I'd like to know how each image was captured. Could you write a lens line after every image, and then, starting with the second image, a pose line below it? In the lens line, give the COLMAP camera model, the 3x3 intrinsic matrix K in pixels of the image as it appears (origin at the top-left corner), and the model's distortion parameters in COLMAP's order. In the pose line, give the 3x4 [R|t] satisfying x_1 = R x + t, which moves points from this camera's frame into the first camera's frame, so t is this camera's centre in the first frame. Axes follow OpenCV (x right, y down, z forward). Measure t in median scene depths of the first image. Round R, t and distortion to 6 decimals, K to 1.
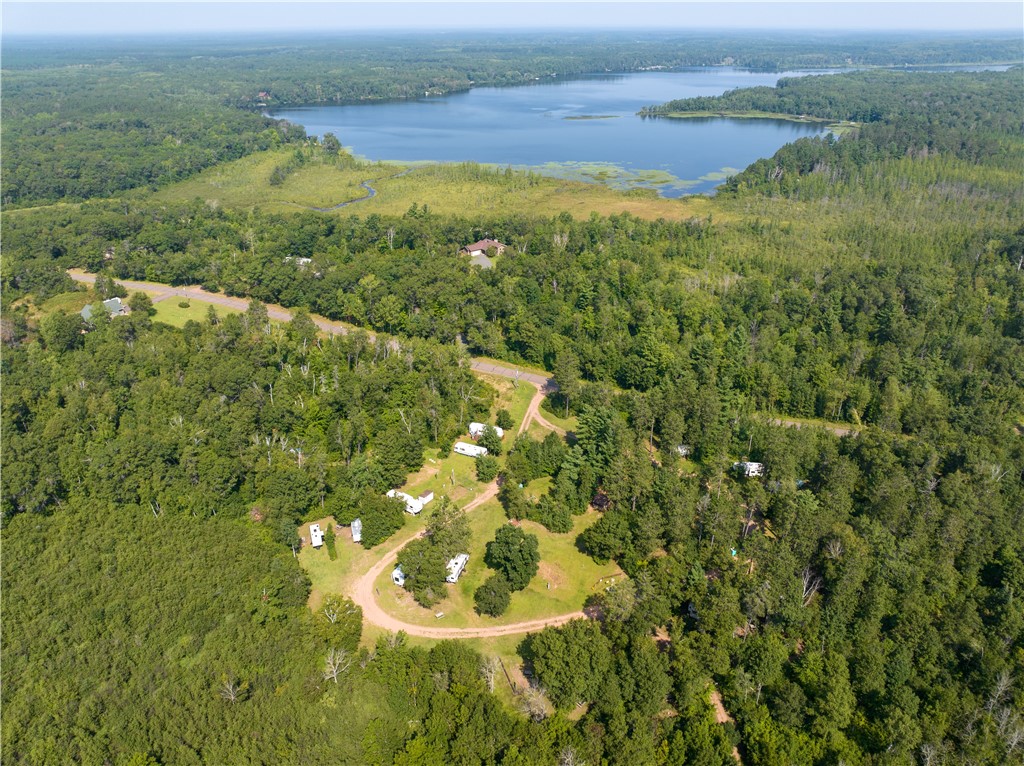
lens RADIAL K [[724.2, 0, 508.1], [0, 724.2, 381.6], [0, 0, 1]] dist [-0.042083, 0.004131]
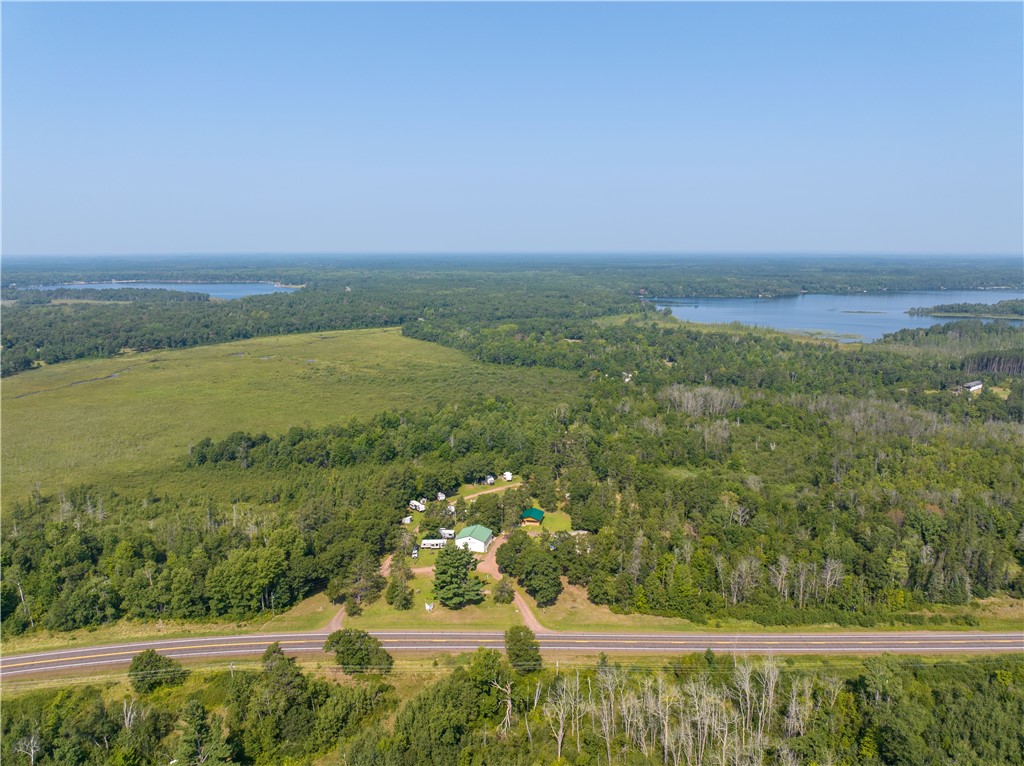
lens RADIAL K [[724.2, 0, 508.1], [0, 724.2, 381.6], [0, 0, 1]] dist [-0.042083, 0.004131]
pose [[0.864882, 0.091883, -0.493494, 0.143807], [-0.224757, 0.949937, -0.217034, 0.139696], [0.448847, 0.298625, 0.842235, -0.281488]]
